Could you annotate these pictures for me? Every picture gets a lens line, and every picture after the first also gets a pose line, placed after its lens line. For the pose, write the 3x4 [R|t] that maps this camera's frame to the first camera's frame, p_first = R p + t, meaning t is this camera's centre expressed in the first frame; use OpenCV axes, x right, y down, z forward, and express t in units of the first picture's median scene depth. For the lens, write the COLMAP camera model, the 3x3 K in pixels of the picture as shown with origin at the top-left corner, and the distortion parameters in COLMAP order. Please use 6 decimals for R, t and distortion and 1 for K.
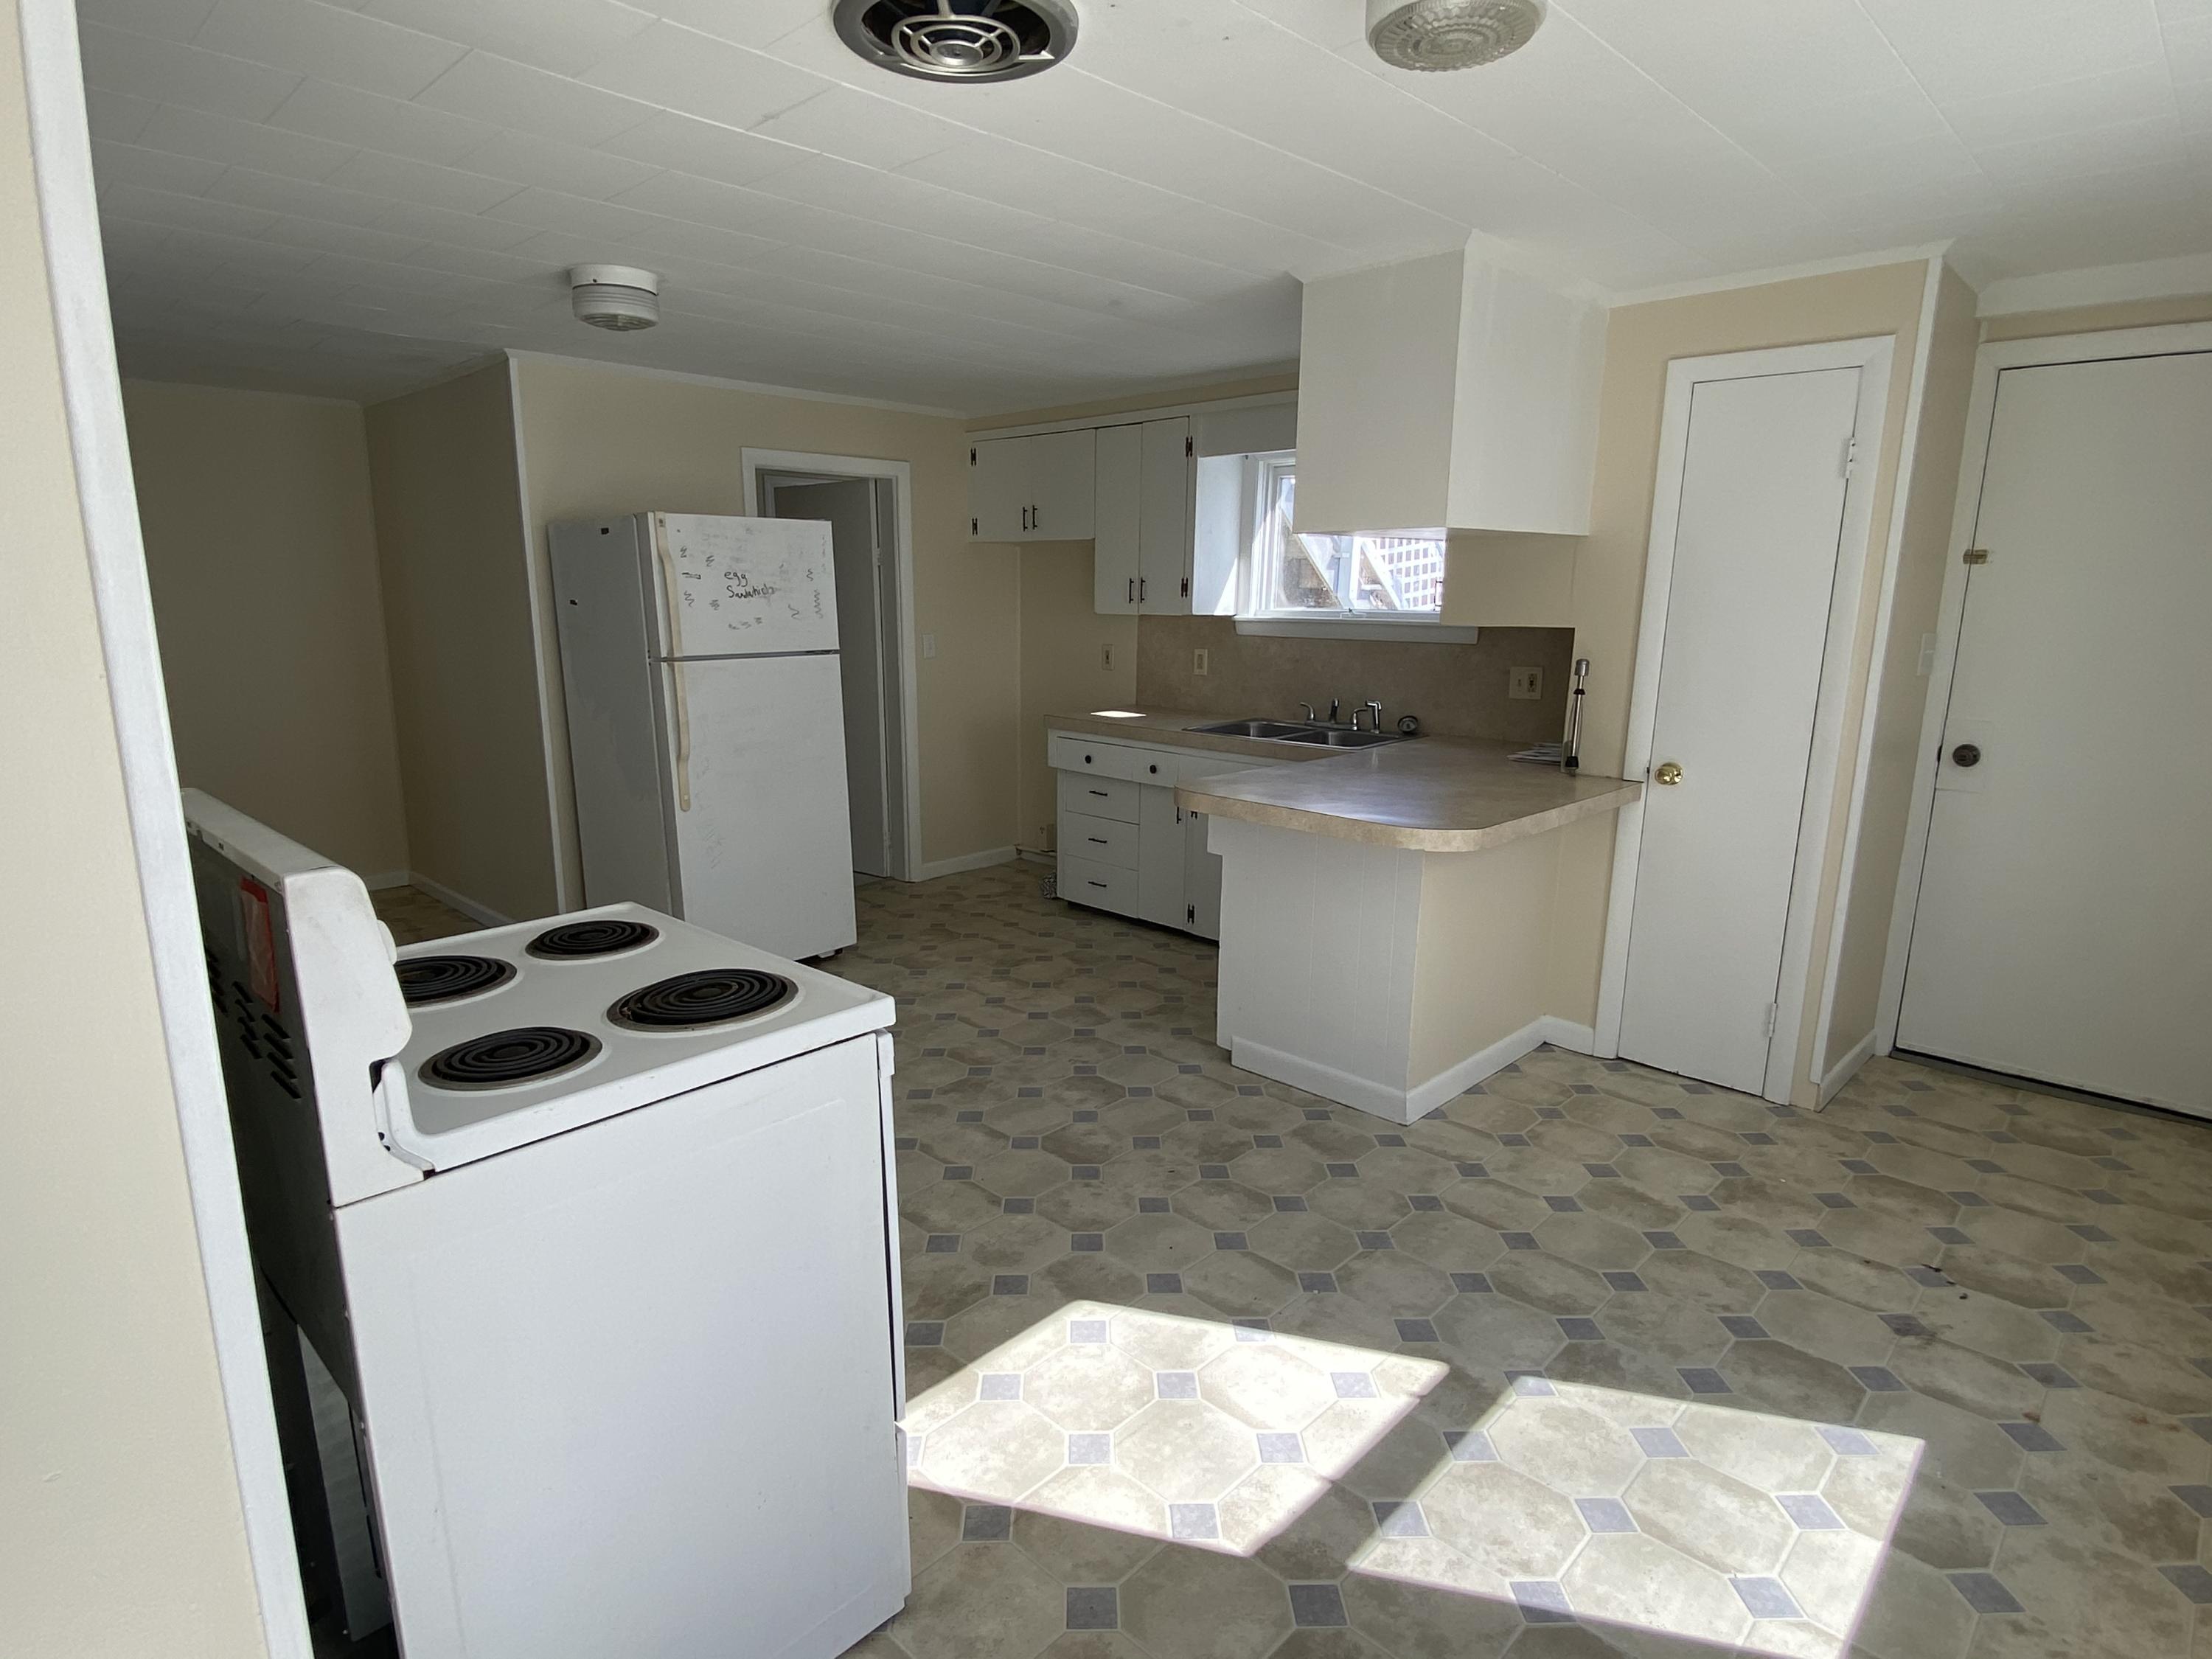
lens RADIAL K [[1181.6, 0, 1112.1], [0, 1181.6, 844.5], [0, 0, 1]] dist [0.006000, -0.007485]
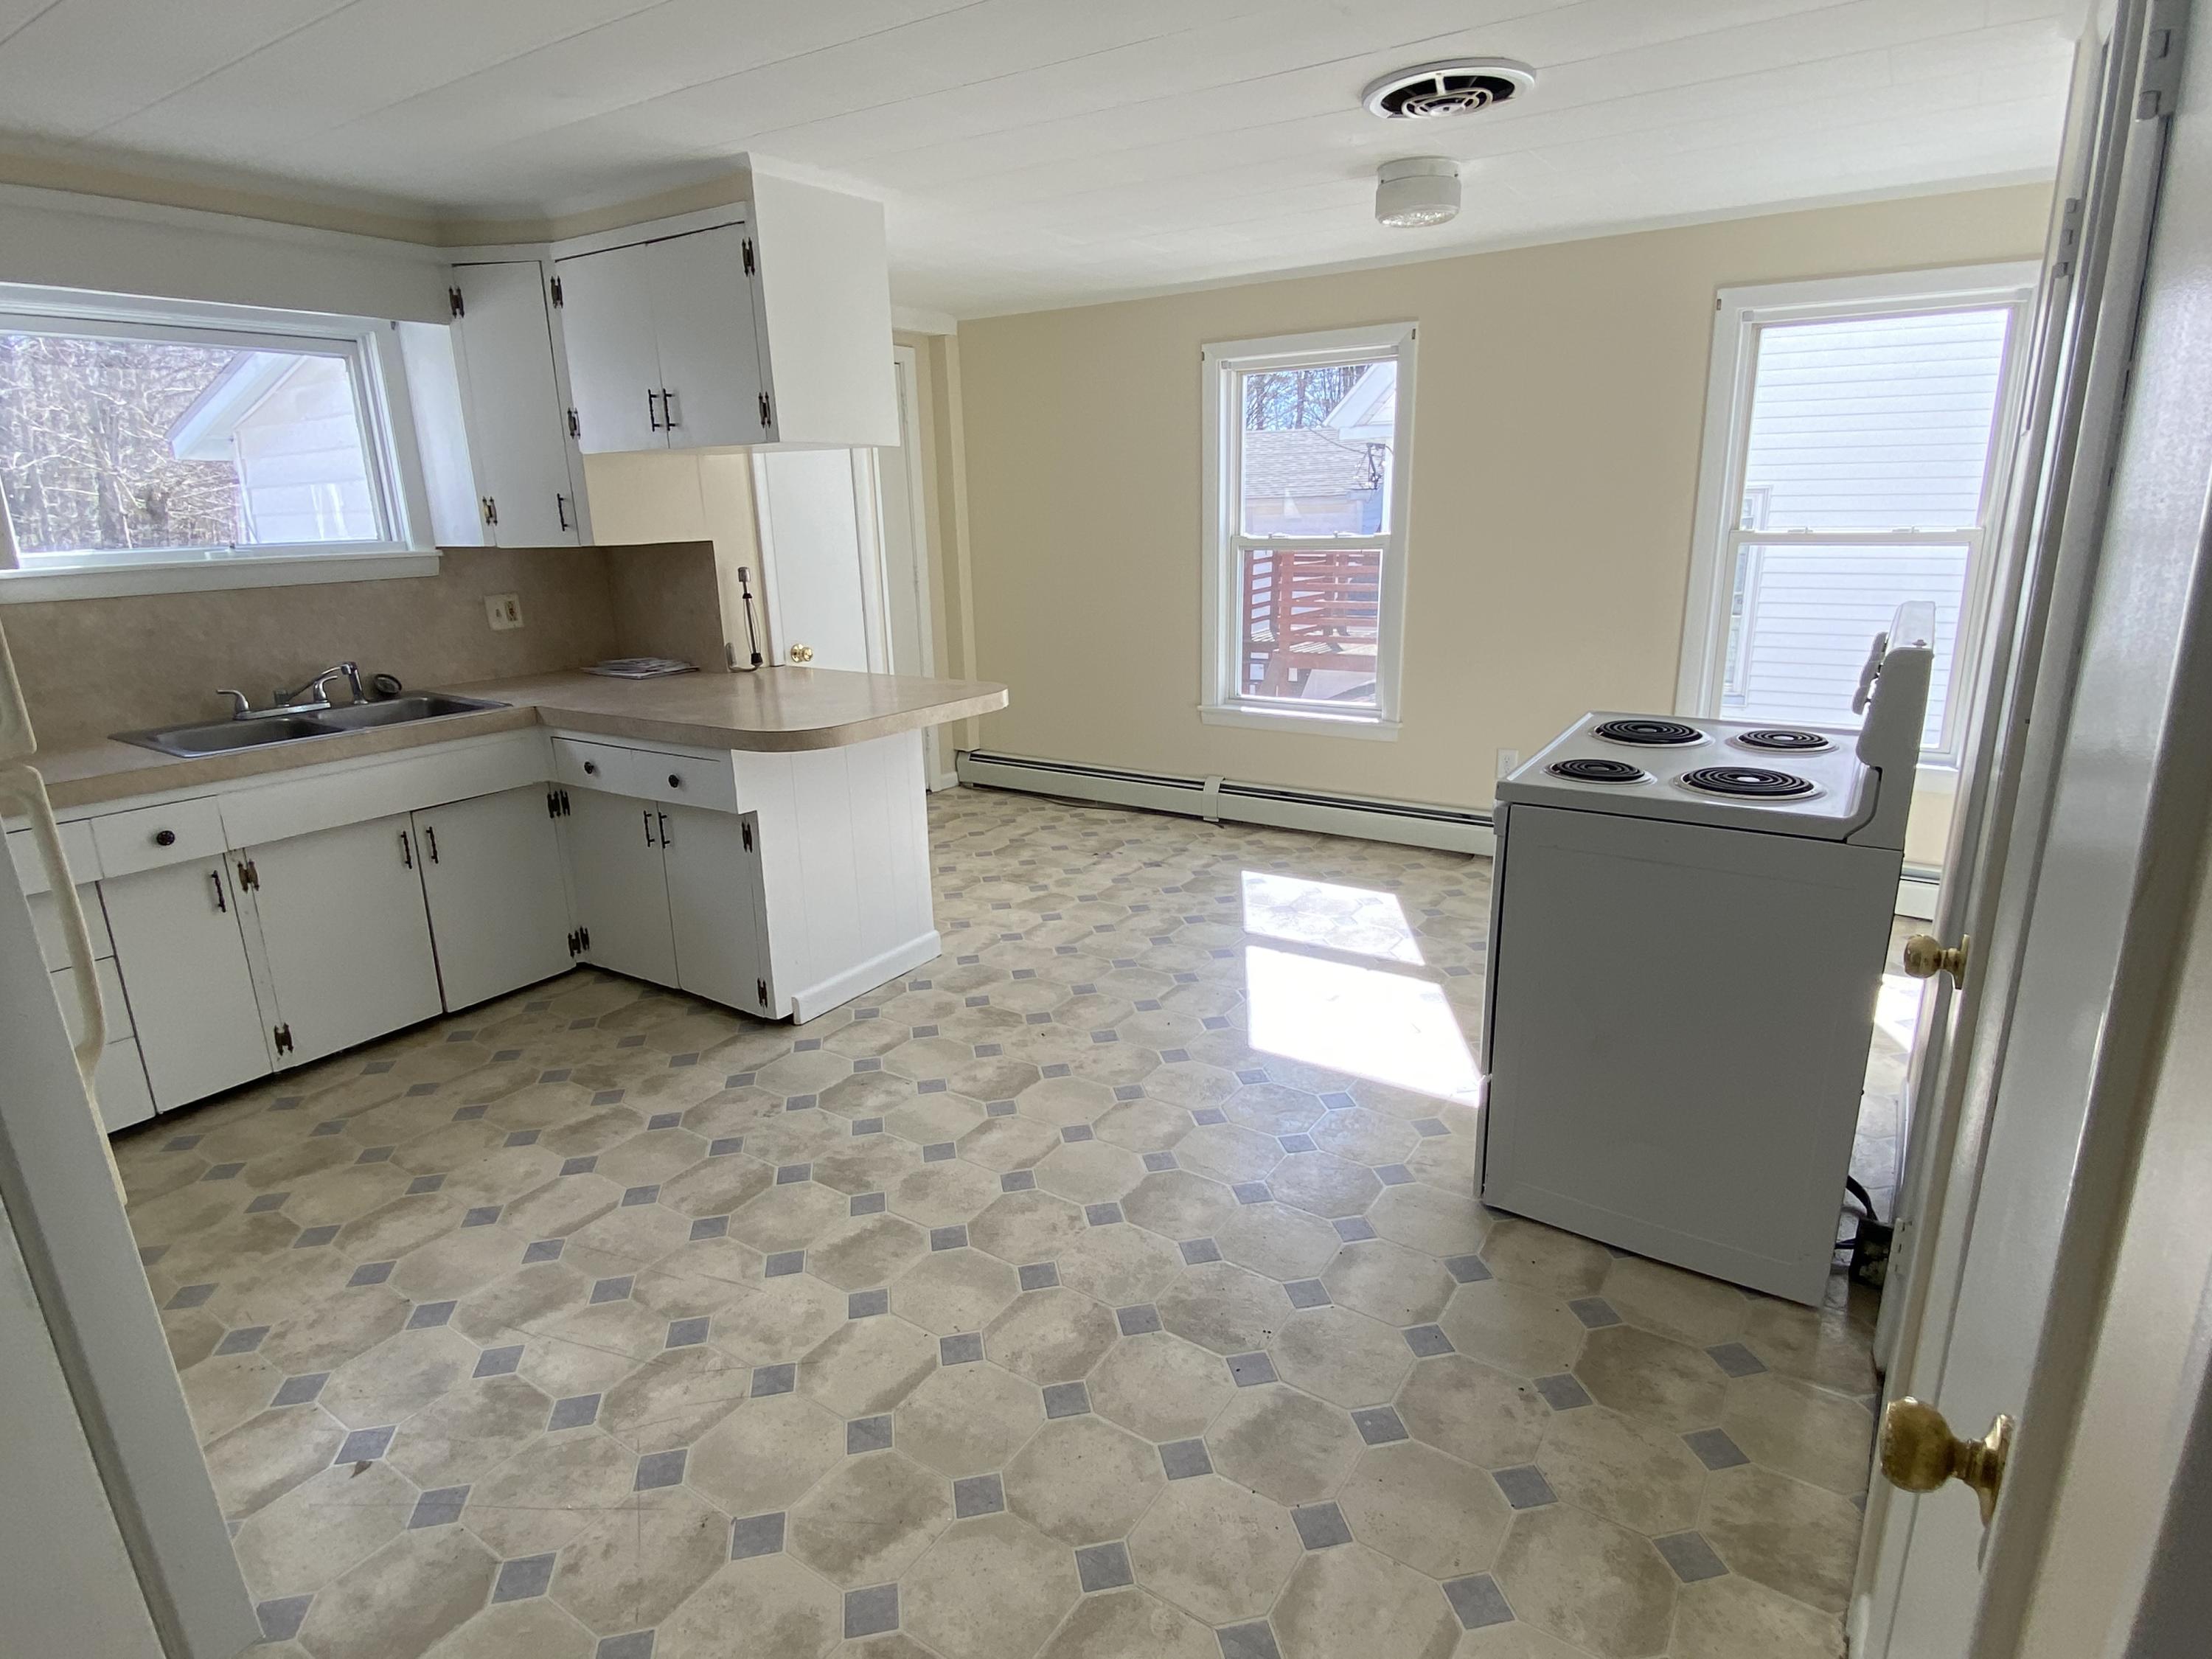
lens RADIAL K [[1181.6, 0, 1108.0], [0, 1181.6, 831.3], [0, 0, 1]] dist [0.006000, -0.007485]
pose [[-0.197945, -0.263882, 0.944025, -0.923485], [0.227194, 0.924504, 0.306064, -0.215635], [-0.953520, 0.275061, -0.123049, 0.995483]]
